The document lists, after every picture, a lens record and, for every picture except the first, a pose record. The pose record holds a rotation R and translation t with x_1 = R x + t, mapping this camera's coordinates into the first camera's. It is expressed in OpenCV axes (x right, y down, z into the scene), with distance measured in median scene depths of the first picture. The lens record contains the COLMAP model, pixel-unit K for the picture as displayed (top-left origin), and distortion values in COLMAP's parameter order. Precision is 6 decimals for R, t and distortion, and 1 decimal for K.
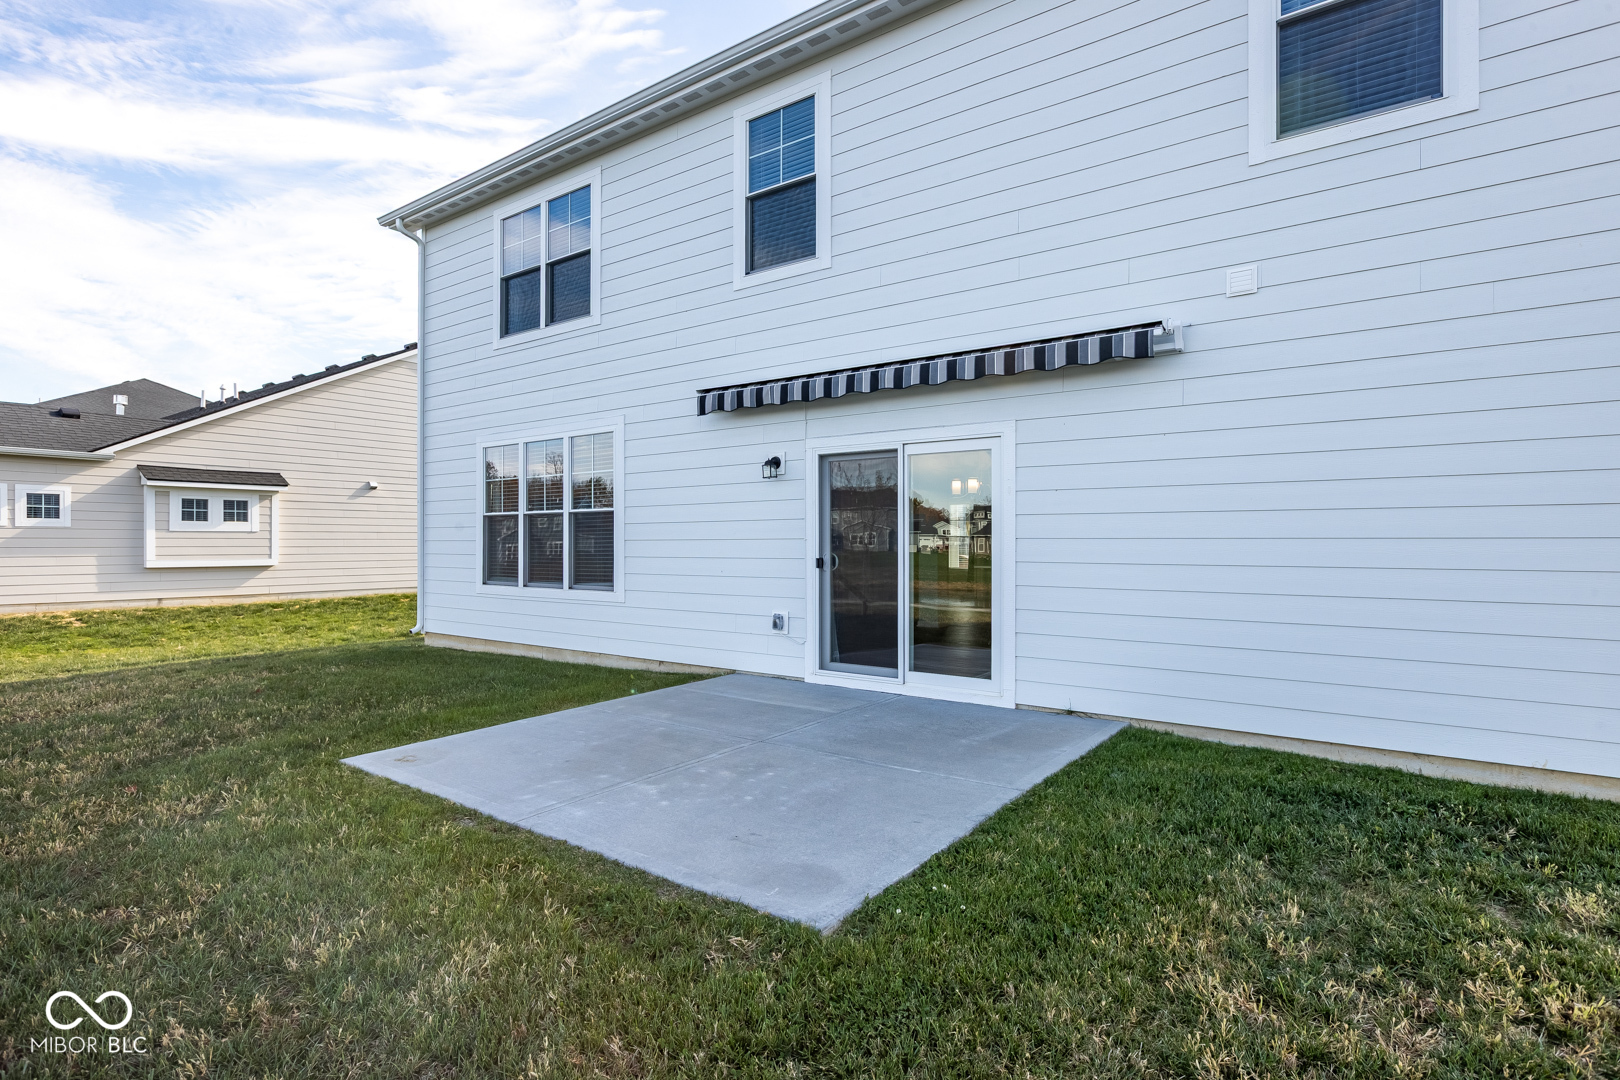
lens RADIAL K [[839.6, 0, 801.0], [0, 839.6, 525.2], [0, 0, 1]] dist [0.002165, 0.000725]
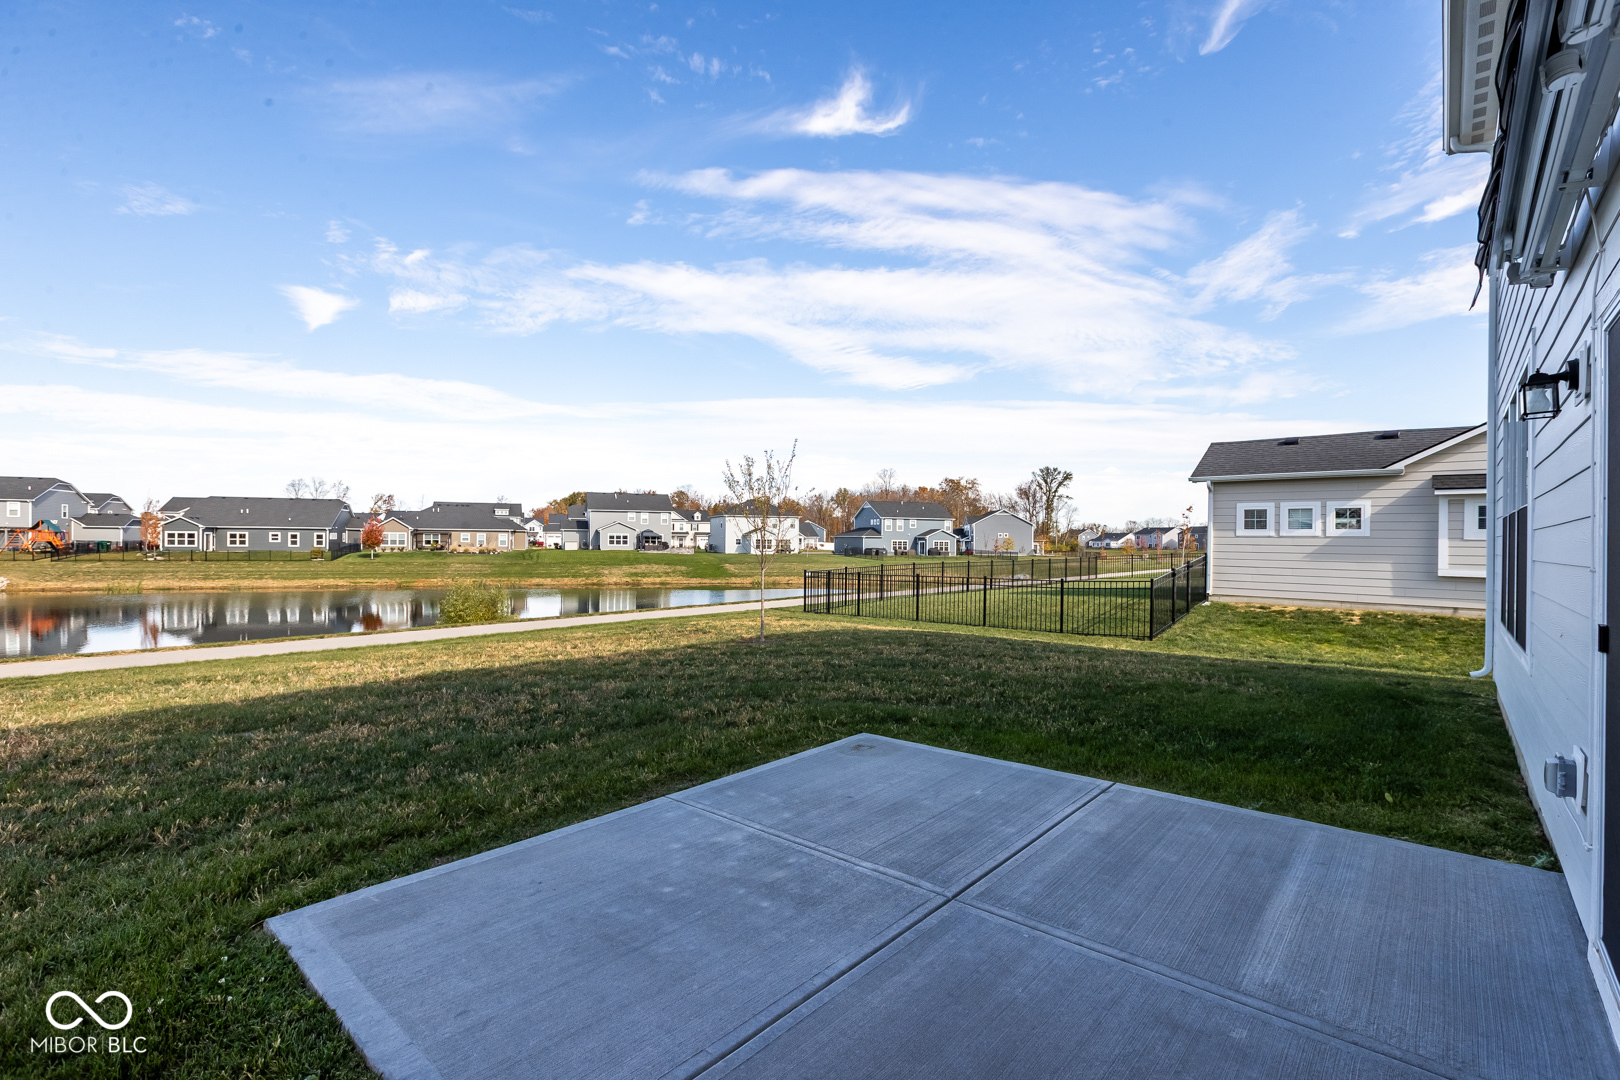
lens RADIAL K [[725.9, 0, 805.2], [0, 725.9, 541.0], [0, 0, 1]] dist [-0.000554, -0.000014]
pose [[-0.071169, 0.002883, -0.997460, 0.163765], [0.008533, 0.999961, 0.002282, -0.000587], [0.997428, -0.008349, -0.071191, 0.319639]]
